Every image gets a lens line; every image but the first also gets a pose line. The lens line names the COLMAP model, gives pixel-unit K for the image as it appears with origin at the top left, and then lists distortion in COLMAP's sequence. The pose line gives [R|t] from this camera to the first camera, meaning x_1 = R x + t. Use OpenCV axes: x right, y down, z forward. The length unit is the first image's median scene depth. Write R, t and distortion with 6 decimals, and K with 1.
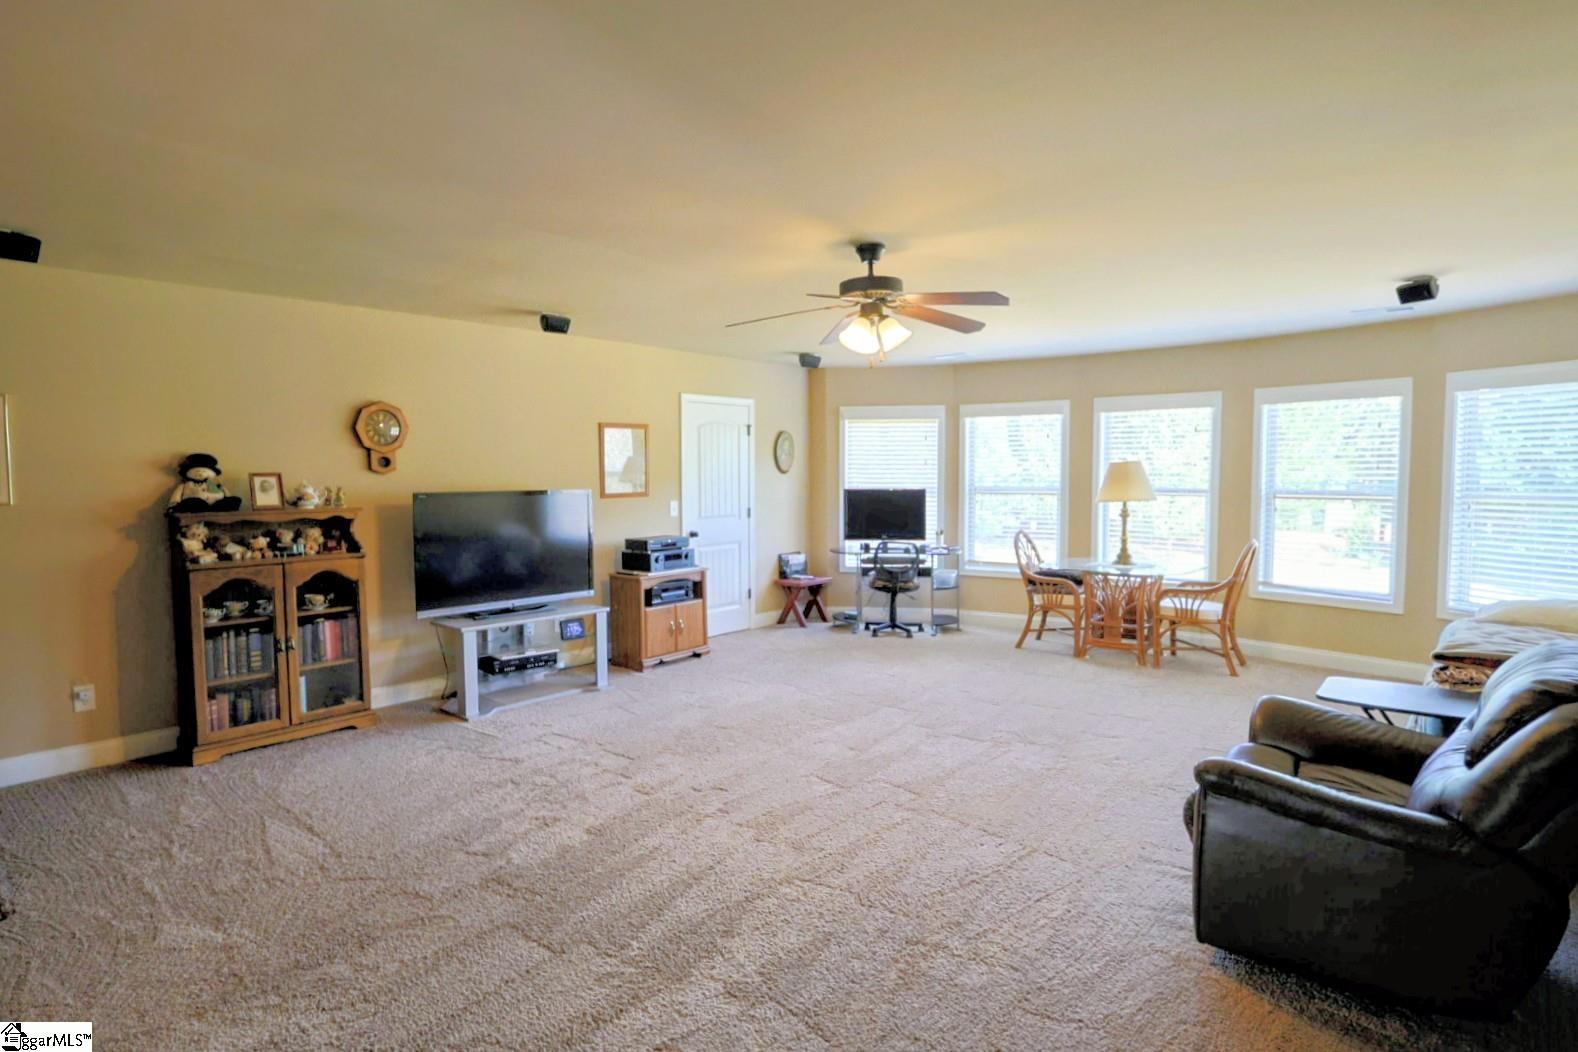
lens RADIAL K [[807.0, 0, 779.7], [0, 807.0, 532.2], [0, 0, 1]] dist [-0.016339, 0.001076]
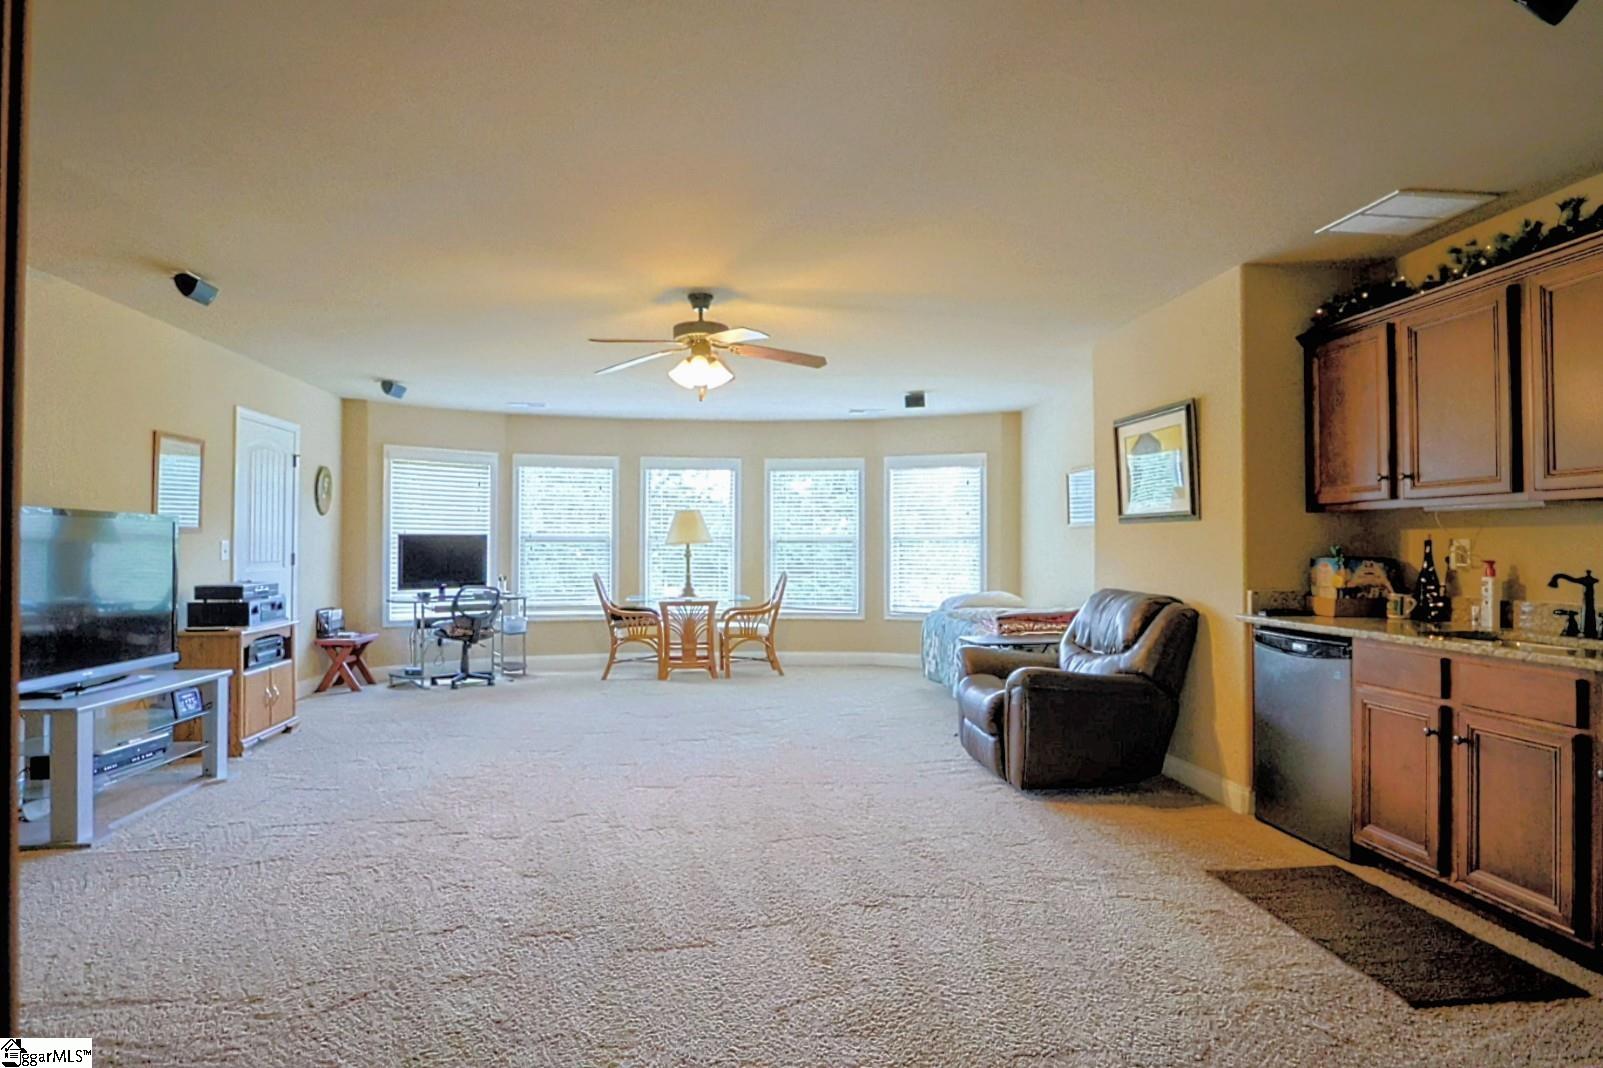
lens RADIAL K [[785.7, 0, 800.4], [0, 785.7, 543.4], [0, 0, 1]] dist [-0.016088, 0.000886]
pose [[0.684908, 0.007216, 0.728594, -0.320916], [0.048179, 0.997314, -0.055167, 0.035071], [-0.727035, 0.072887, 0.682720, 0.086131]]
